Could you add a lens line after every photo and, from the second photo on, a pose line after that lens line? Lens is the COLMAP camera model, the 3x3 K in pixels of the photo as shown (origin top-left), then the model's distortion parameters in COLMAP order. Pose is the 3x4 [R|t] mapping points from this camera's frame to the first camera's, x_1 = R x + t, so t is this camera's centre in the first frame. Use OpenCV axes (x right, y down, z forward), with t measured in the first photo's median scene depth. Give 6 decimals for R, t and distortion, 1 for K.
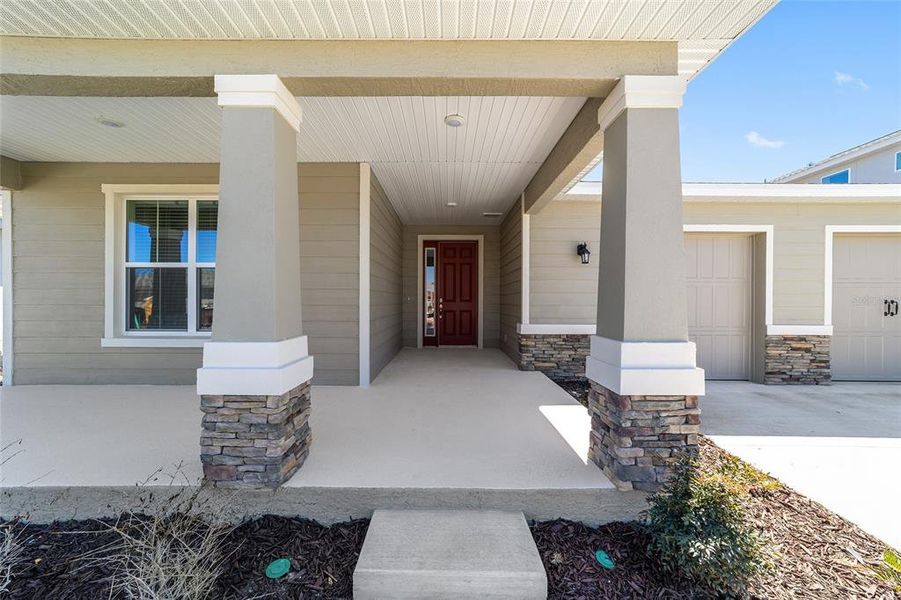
lens RADIAL K [[345.4, 0, 446.1], [0, 345.4, 300.3], [0, 0, 1]] dist [-0.009960, 0.005438]
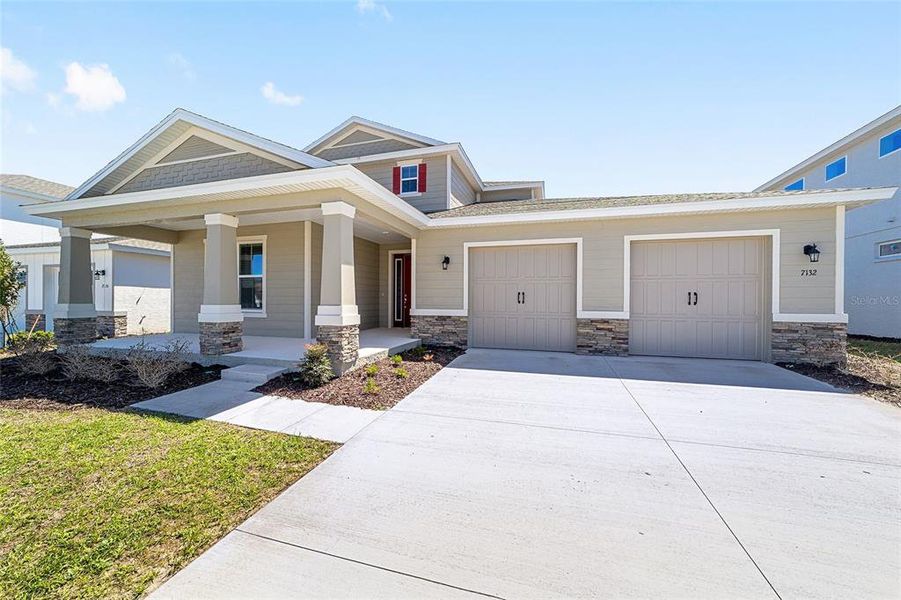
lens RADIAL K [[345.4, 0, 445.4], [0, 345.4, 300.2], [0, 0, 1]] dist [-0.009960, 0.005438]
pose [[0.955724, 0.000539, -0.294264, 0.836988], [-0.000735, 1.000000, -0.000555, 0.030499], [0.294264, 0.000746, 0.955724, -0.467571]]
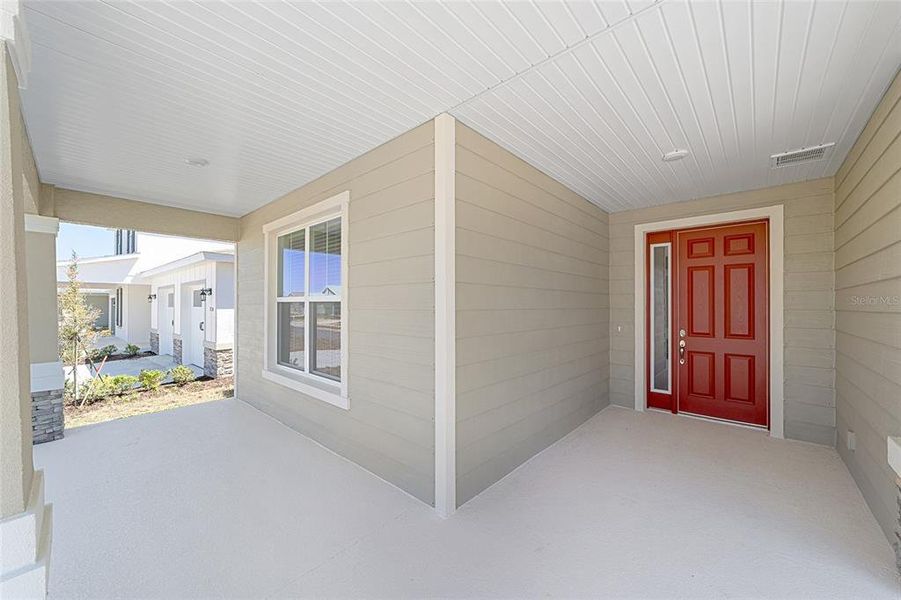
lens RADIAL K [[345.4, 0, 447.9], [0, 345.4, 304.0], [0, 0, 1]] dist [-0.009960, 0.005438]
pose [[0.742268, -0.003846, -0.670092, 0.118260], [0.002968, 0.999993, -0.002451, -0.070971], [0.670096, -0.000170, 0.742274, 0.470749]]
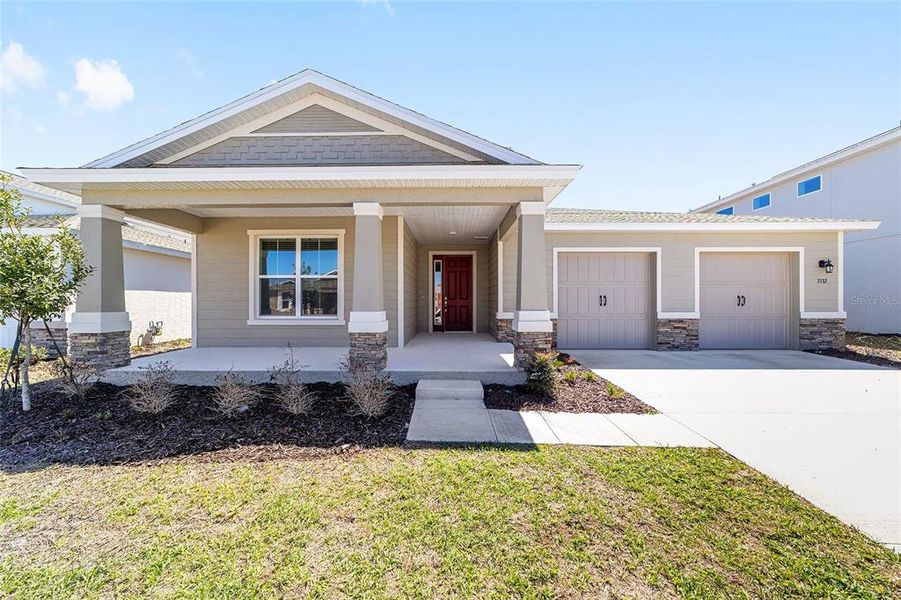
lens RADIAL K [[345.4, 0, 446.5], [0, 345.4, 300.1], [0, 0, 1]] dist [-0.009960, 0.005438]
pose [[0.999905, -0.005430, -0.012701, 0.007843], [0.005365, 0.999973, -0.005113, 0.020909], [0.012728, 0.005045, 0.999906, -0.556492]]
